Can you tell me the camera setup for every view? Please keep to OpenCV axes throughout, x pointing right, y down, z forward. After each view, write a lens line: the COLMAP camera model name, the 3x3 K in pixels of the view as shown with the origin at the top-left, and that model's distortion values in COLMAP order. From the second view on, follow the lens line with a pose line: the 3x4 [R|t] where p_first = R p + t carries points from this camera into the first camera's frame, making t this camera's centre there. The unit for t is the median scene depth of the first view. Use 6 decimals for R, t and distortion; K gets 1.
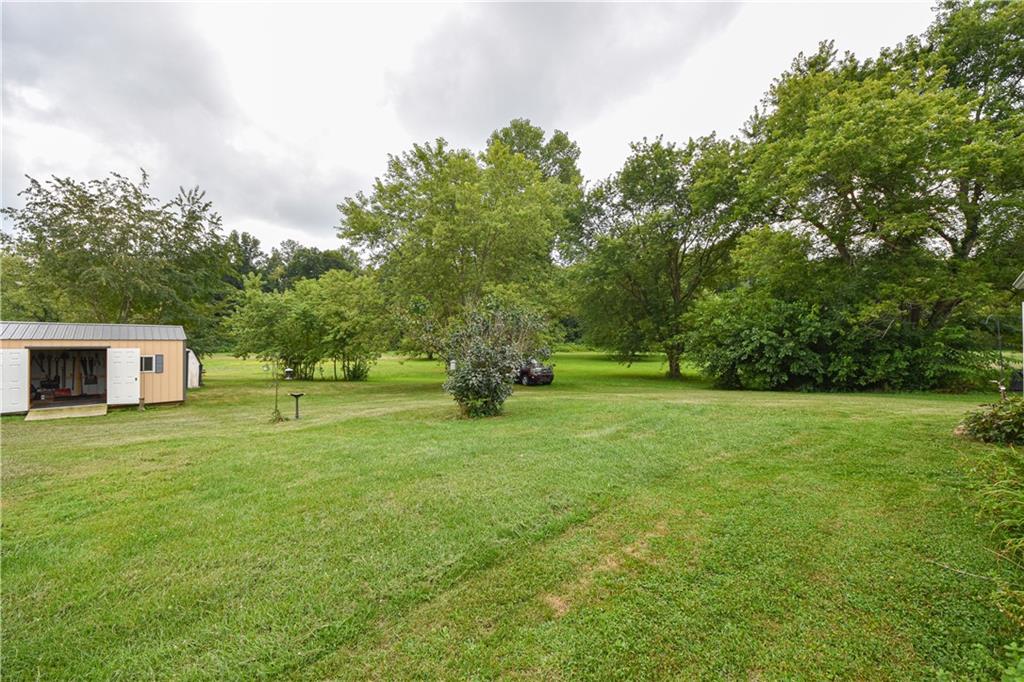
lens RADIAL K [[366.5, 0, 522.5], [0, 366.5, 339.8], [0, 0, 1]] dist [0.008104, -0.007198]
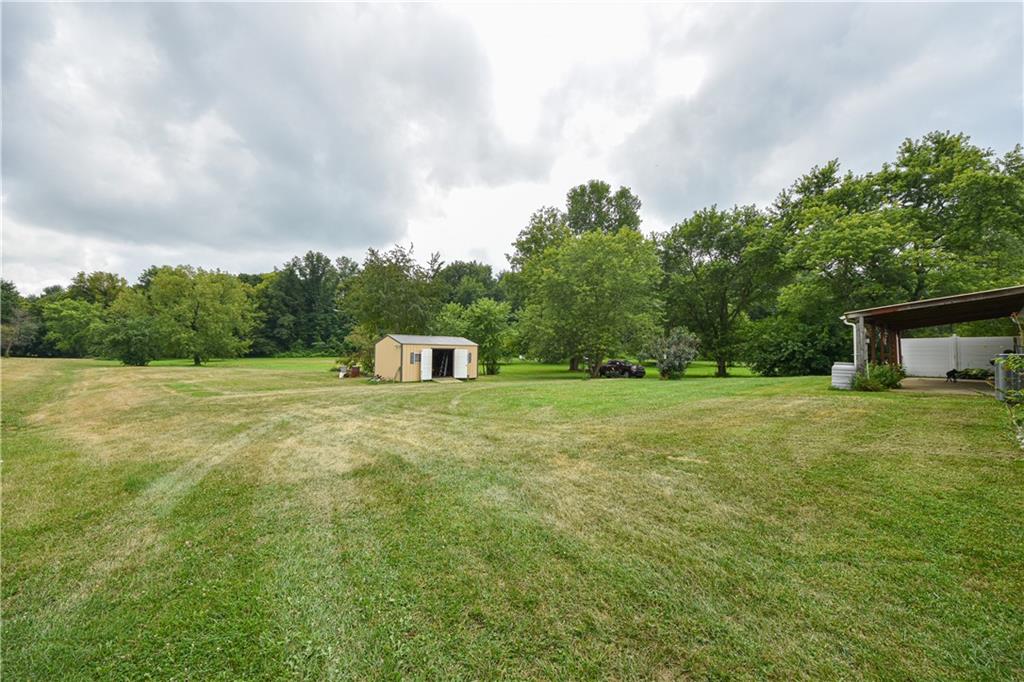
lens RADIAL K [[366.5, 0, 516.8], [0, 366.5, 340.1], [0, 0, 1]] dist [0.008104, -0.007198]
pose [[0.999371, 0.006985, -0.034759, -0.471851], [-0.007766, 0.999719, -0.022384, 0.009207], [0.034593, 0.022640, 0.999145, -0.614070]]
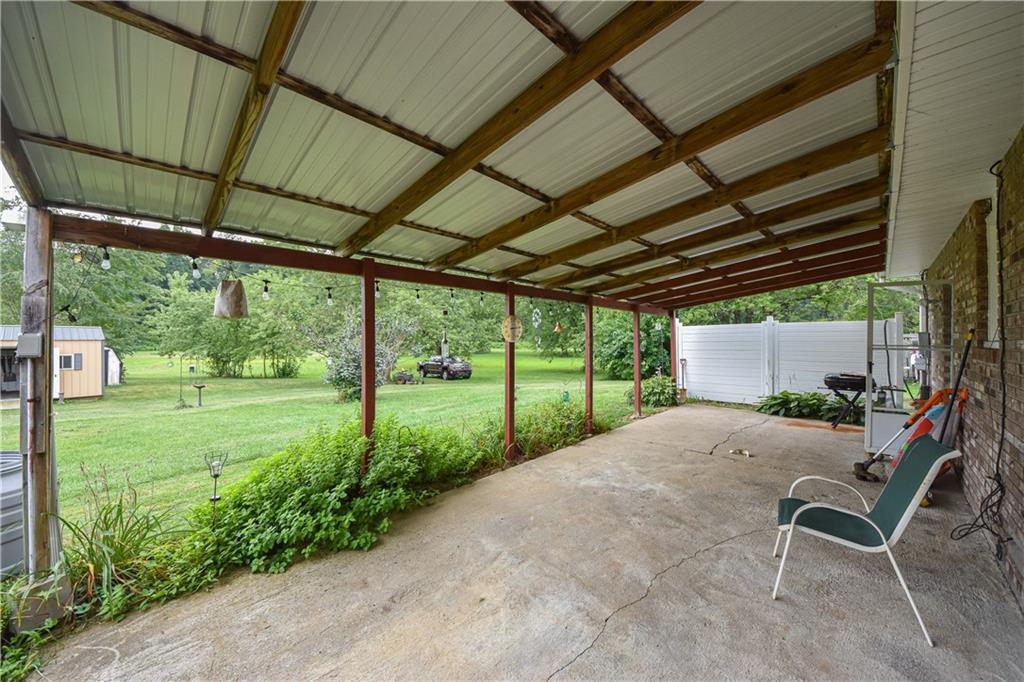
lens RADIAL K [[366.5, 0, 508.7], [0, 366.5, 338.9], [0, 0, 1]] dist [0.008104, -0.007198]
pose [[0.996398, -0.001865, 0.084782, 0.125893], [0.001321, 0.999978, 0.006469, -0.005695], [-0.084793, -0.006333, 0.996378, -0.124258]]
